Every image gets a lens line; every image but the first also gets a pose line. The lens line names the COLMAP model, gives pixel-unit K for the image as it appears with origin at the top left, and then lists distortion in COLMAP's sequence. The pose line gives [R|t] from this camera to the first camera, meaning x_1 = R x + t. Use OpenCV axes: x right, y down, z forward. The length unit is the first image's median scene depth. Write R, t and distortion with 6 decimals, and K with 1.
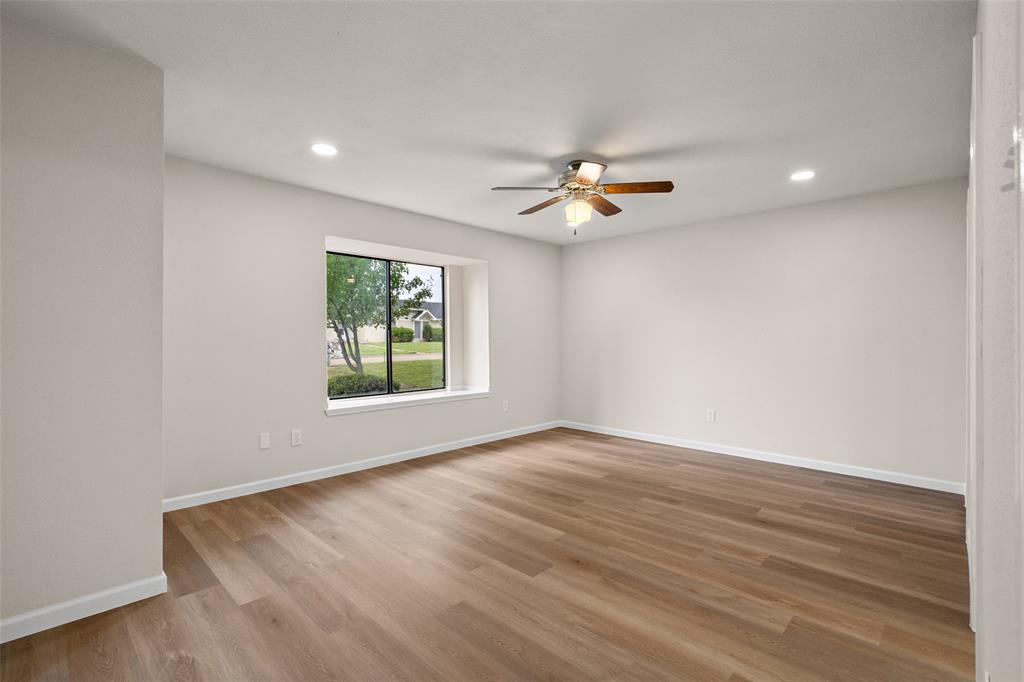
lens RADIAL K [[467.3, 0, 511.3], [0, 467.3, 340.0], [0, 0, 1]] dist [-0.003023, 0.001525]
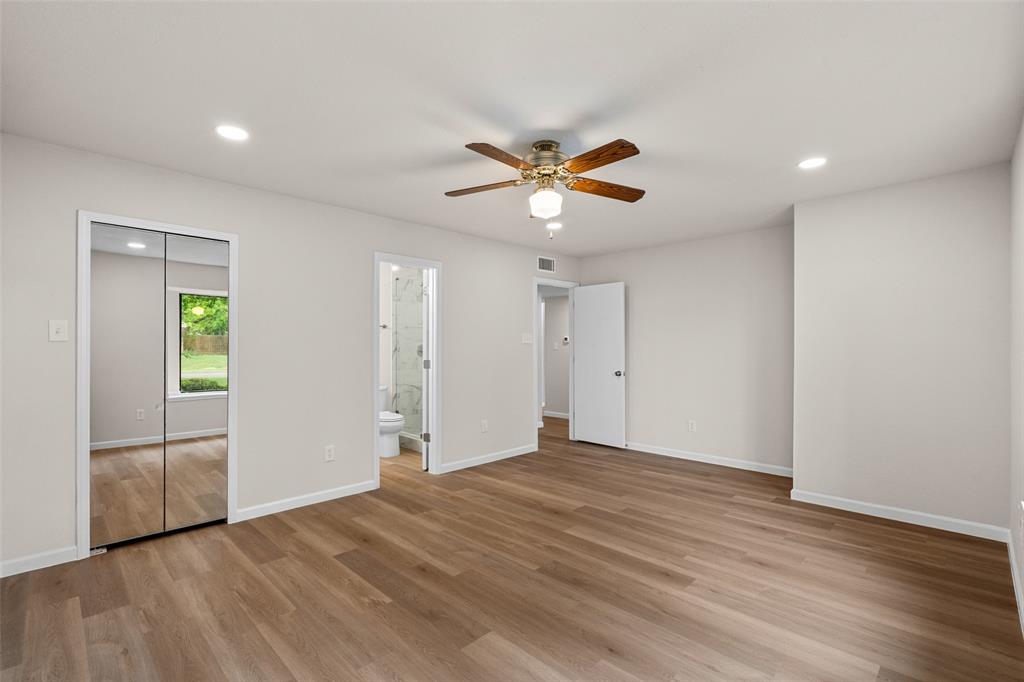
lens RADIAL K [[467.3, 0, 511.6], [0, 467.3, 345.6], [0, 0, 1]] dist [-0.003023, 0.001525]
pose [[-0.999901, -0.000654, 0.014043, 0.213528], [-0.000688, 0.999997, -0.002404, -0.026013], [-0.014041, -0.002413, -0.999899, 2.017366]]
